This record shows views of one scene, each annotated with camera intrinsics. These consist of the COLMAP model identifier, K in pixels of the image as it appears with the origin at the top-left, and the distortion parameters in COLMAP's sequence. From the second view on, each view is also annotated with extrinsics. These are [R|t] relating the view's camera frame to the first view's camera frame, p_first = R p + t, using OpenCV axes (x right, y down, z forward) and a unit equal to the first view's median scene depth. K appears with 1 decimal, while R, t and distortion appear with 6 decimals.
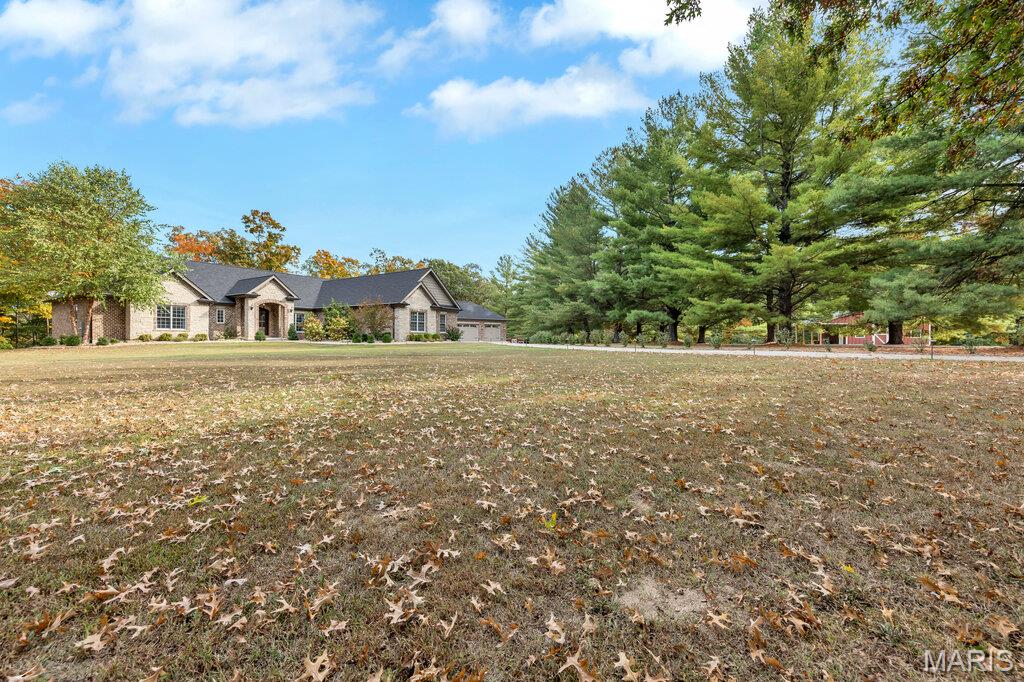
lens RADIAL K [[416.5, 0, 512.0], [0, 416.5, 341.0], [0, 0, 1]] dist [-0.001167, -0.000279]
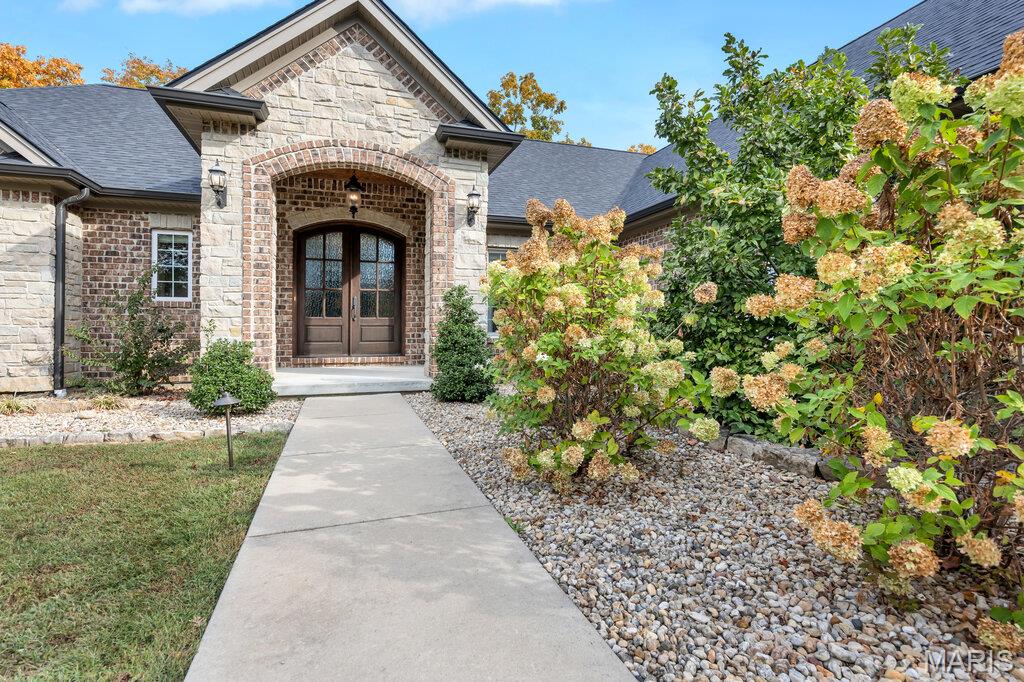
lens RADIAL K [[533.1, 0, 512.0], [0, 533.1, 341.0], [0, 0, 1]] dist [0.001153, 0.015218]
pose [[0.790980, 0.012445, -0.611715, -0.374652], [0.001330, 0.999756, 0.022059, -0.023893], [0.611841, -0.018262, 0.790770, 0.825782]]
